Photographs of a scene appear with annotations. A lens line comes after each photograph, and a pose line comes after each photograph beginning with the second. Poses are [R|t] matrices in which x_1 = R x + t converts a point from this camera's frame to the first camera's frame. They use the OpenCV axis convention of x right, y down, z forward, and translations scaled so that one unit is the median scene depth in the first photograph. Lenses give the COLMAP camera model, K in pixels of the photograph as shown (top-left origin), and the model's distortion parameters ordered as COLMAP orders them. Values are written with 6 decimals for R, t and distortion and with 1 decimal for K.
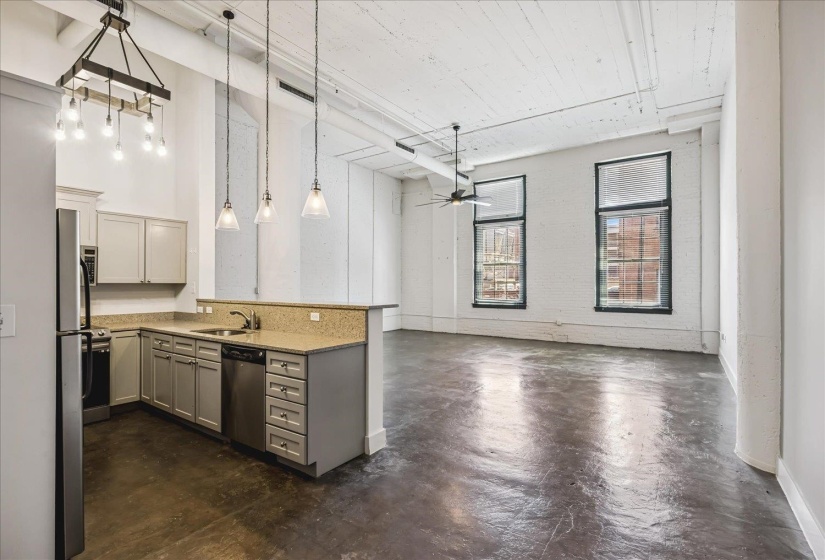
lens RADIAL K [[398.0, 0, 425.9], [0, 398.0, 277.7], [0, 0, 1]] dist [-0.008755, 0.002618]
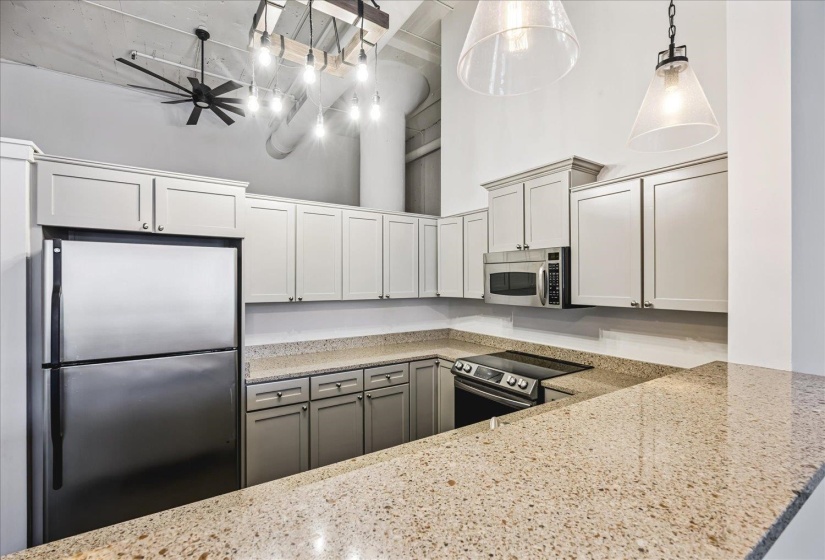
lens RADIAL K [[365.6, 0, 418.2], [0, 365.6, 281.3], [0, 0, 1]] dist [-0.013625, -0.000222]
pose [[-0.397028, -0.002243, -0.917804, -0.130689], [0.014057, 0.999865, -0.008524, -0.013850], [0.917699, -0.016285, -0.396943, 0.648733]]
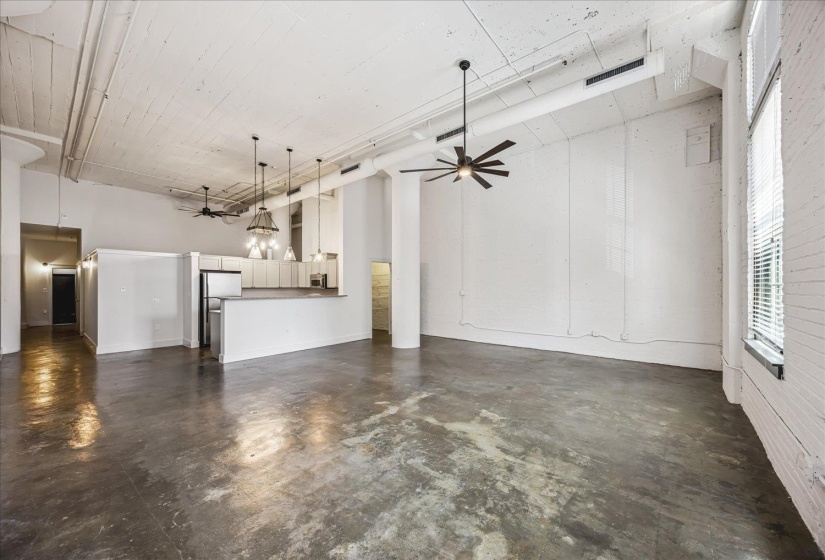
lens RADIAL K [[316.8, 0, 419.4], [0, 316.8, 290.1], [0, 0, 1]] dist [-0.000769, -0.000225]
pose [[-0.118879, 0.008408, -0.992873, 0.780576], [0.014551, 0.999872, 0.006725, 0.016303], [0.992802, -0.013648, -0.118986, 1.204995]]
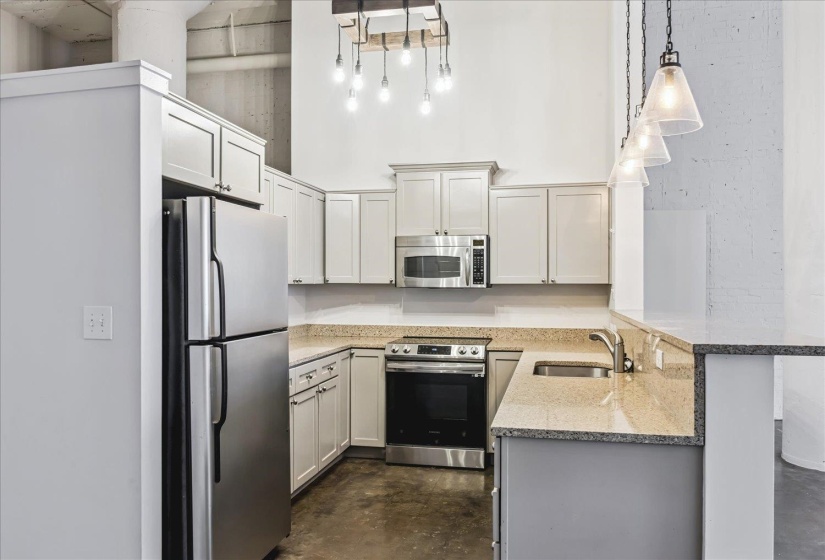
lens RADIAL K [[643.0, 0, 411.7], [0, 643.0, 281.9], [0, 0, 1]] dist [0.011336, -0.000384]
pose [[0.359787, -0.006615, -0.933011, 0.159795], [0.015244, 0.999883, -0.001211, 0.005838], [0.932910, -0.013787, 0.359846, 0.273914]]
